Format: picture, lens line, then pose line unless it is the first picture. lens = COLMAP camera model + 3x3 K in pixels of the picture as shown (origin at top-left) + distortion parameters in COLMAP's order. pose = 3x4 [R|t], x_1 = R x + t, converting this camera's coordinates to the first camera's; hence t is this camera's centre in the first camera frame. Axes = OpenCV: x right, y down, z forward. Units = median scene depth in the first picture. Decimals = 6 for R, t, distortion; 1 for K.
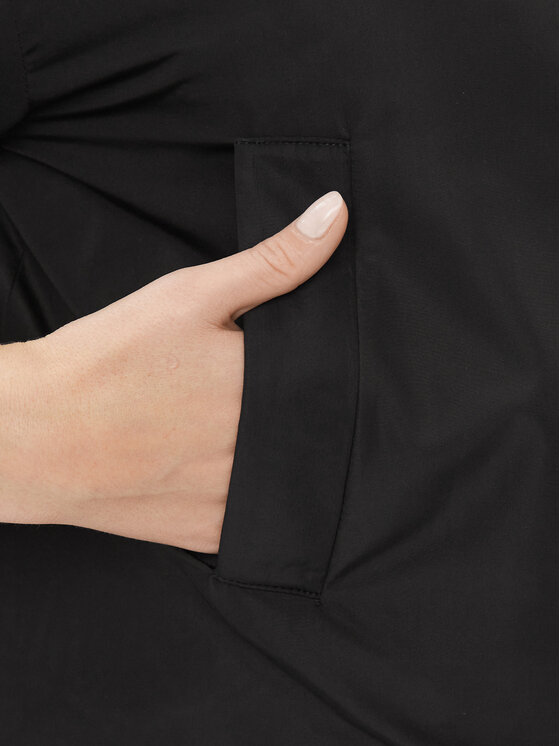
lens RADIAL K [[1784.8, 0, 280.0], [0, 1784.8, 373.0], [0, 0, 1]] dist [-0.004409, -0.045721]
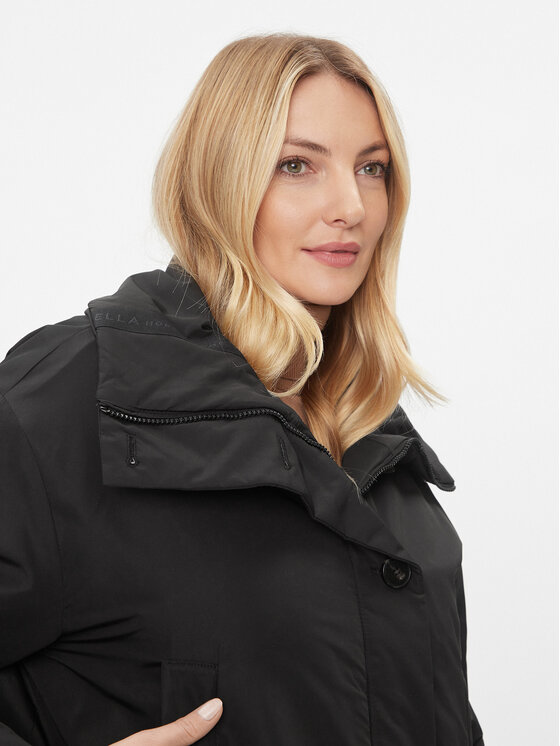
lens RADIAL K [[1049.9, 0, 280.0], [0, 1049.9, 373.0], [0, 0, 1]] dist [-0.186570, -0.005187]
pose [[0.995716, 0.084388, 0.037783, 0.035391], [-0.062472, 0.915284, -0.397934, 0.024170], [-0.068163, 0.393870, 0.916635, -0.180088]]
